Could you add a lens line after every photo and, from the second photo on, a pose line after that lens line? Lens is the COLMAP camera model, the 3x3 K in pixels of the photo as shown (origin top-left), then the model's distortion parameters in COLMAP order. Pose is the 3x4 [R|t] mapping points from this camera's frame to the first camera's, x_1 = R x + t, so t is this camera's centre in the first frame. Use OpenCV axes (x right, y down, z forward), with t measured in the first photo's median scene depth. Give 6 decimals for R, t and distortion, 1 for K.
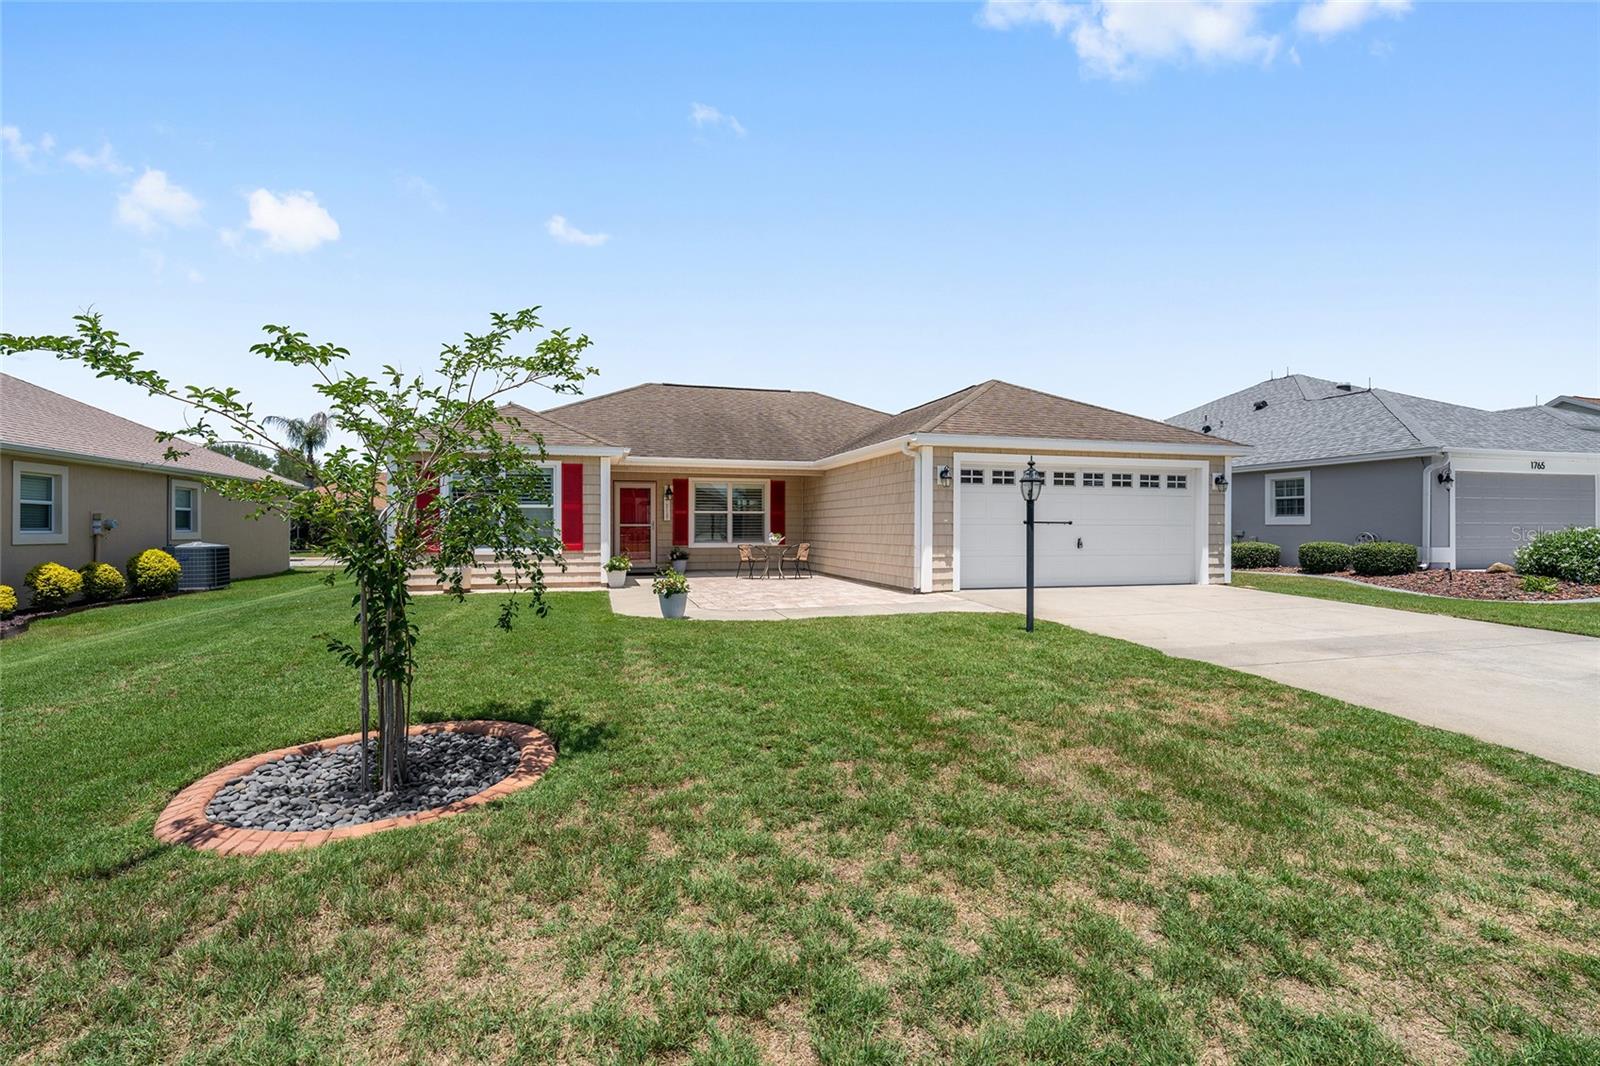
lens RADIAL K [[722.5, 0, 802.8], [0, 722.5, 533.7], [0, 0, 1]] dist [0.002348, 0.000074]
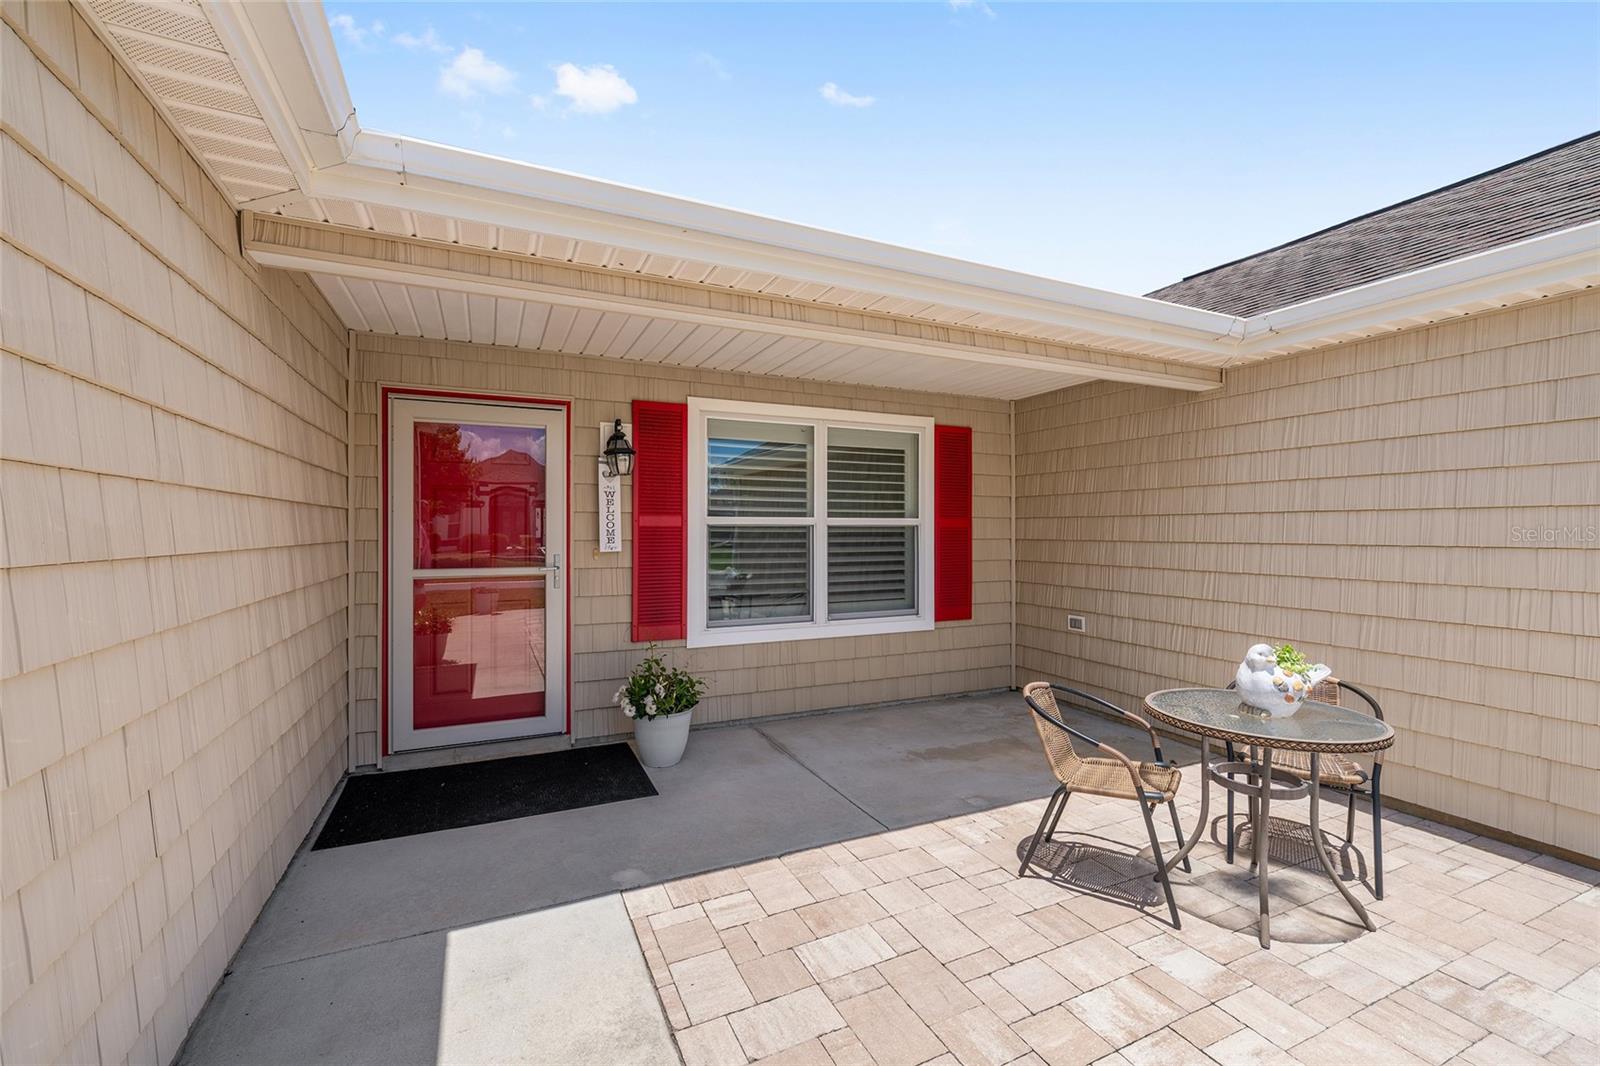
lens RADIAL K [[662.3, 0, 799.4], [0, 662.3, 527.2], [0, 0, 1]] dist [-0.001468, 0.000046]
pose [[0.987661, 0.000475, 0.156609, -0.174666], [0.001611, 0.999912, -0.013190, -0.027070], [-0.156602, 0.013279, 0.987573, 0.830447]]
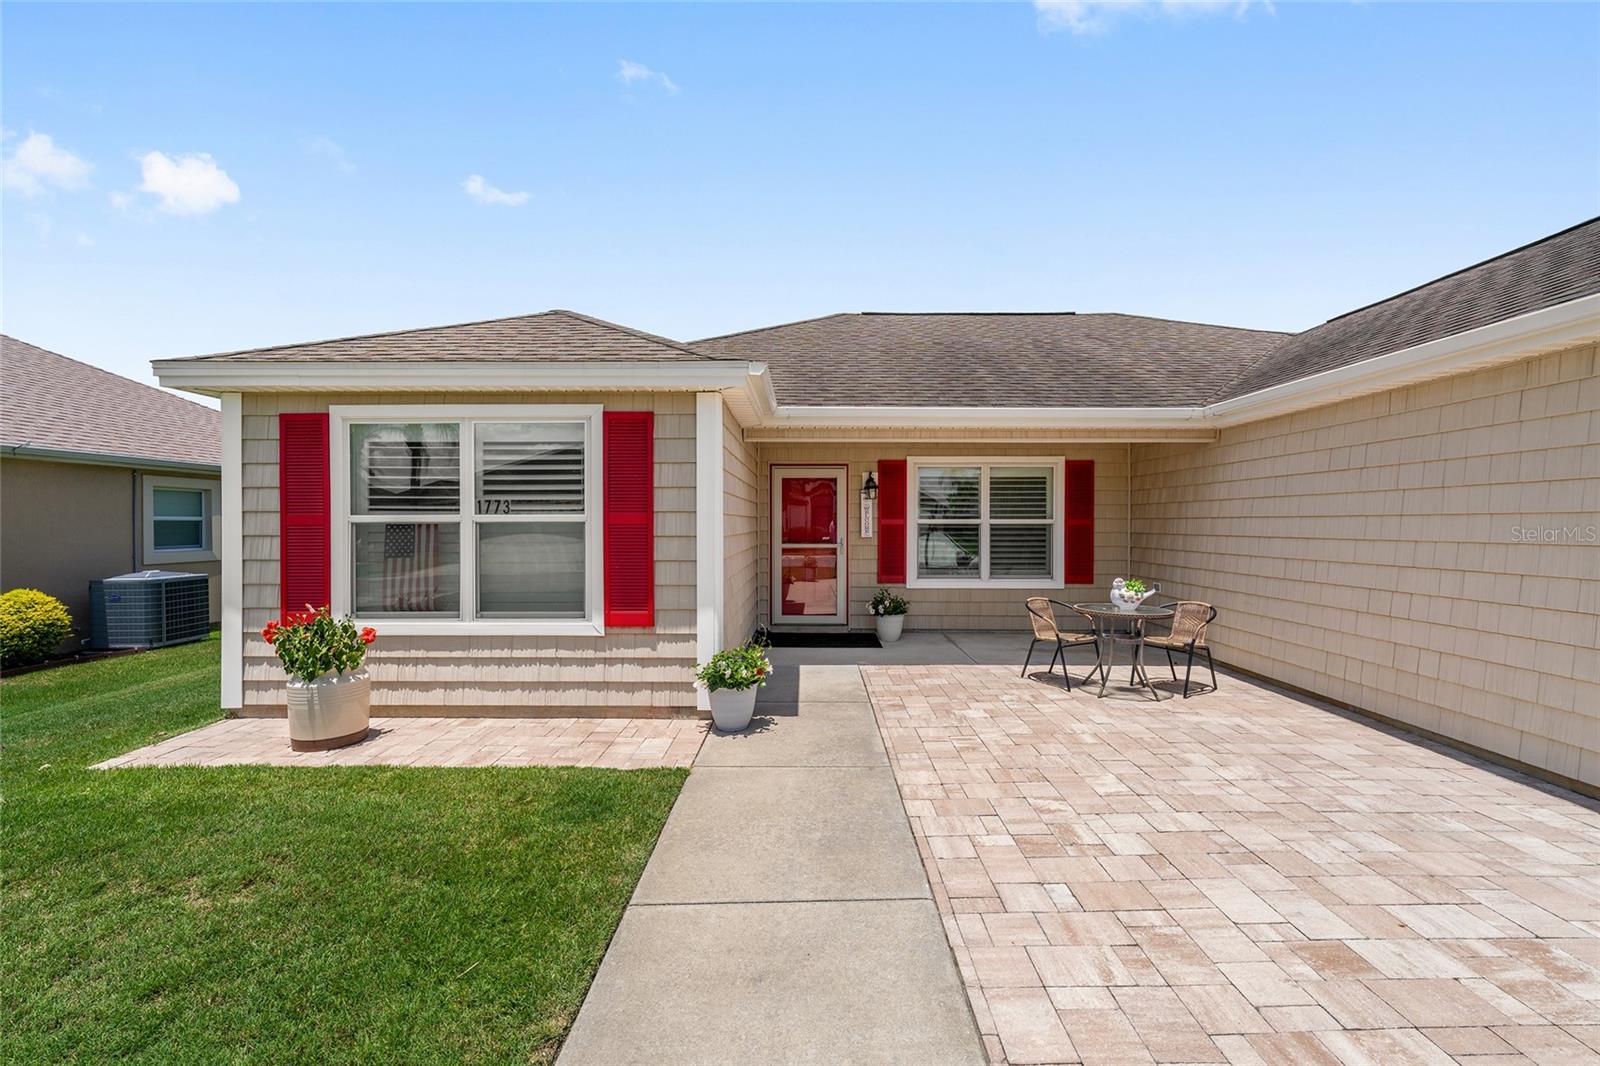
lens RADIAL K [[647.8, 0, 803.6], [0, 647.8, 532.6], [0, 0, 1]] dist [0.000575, 0.000033]
pose [[0.957698, 0.005461, -0.287725, -0.104676], [-0.003952, 0.999975, 0.005825, -0.027328], [0.287750, -0.004442, 0.957695, 0.582807]]
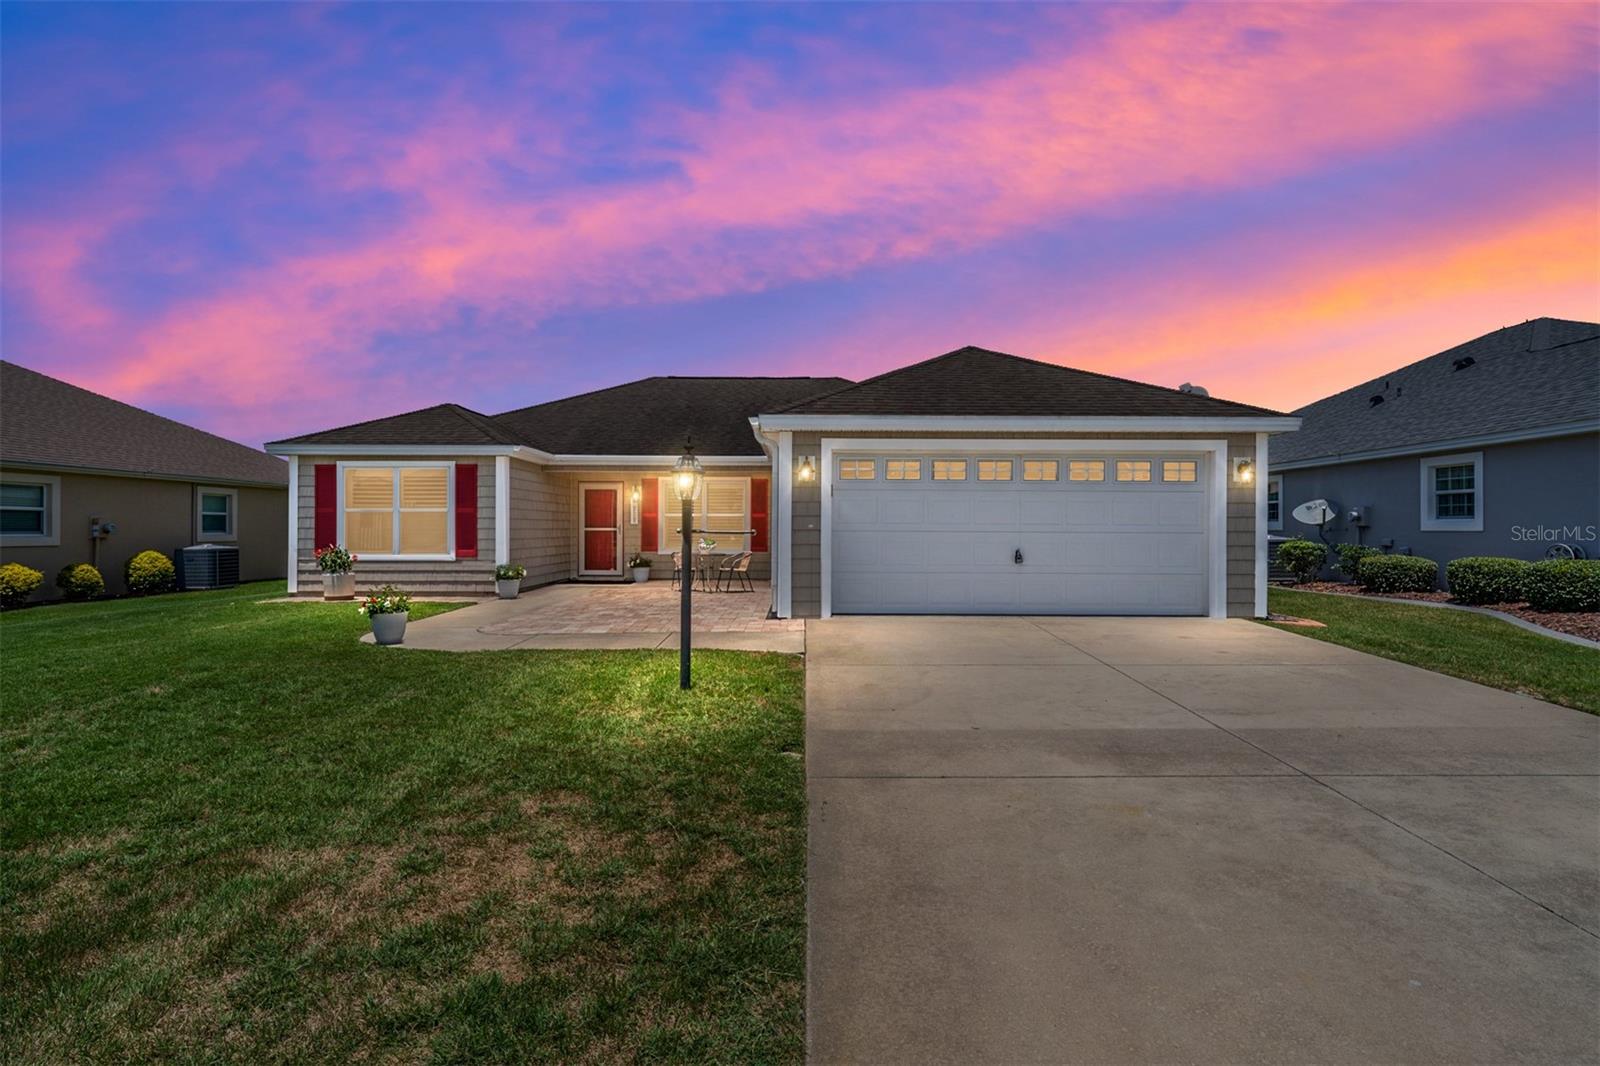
lens RADIAL K [[740.1, 0, 800.0], [0, 740.1, 533.0], [0, 0, 1]] dist [-0.000606, 0.000126]
pose [[0.961328, 0.003894, -0.275379, 0.304237], [-0.004977, 0.999982, -0.003233, -0.006018], [0.275362, 0.004478, 0.961330, 0.172139]]
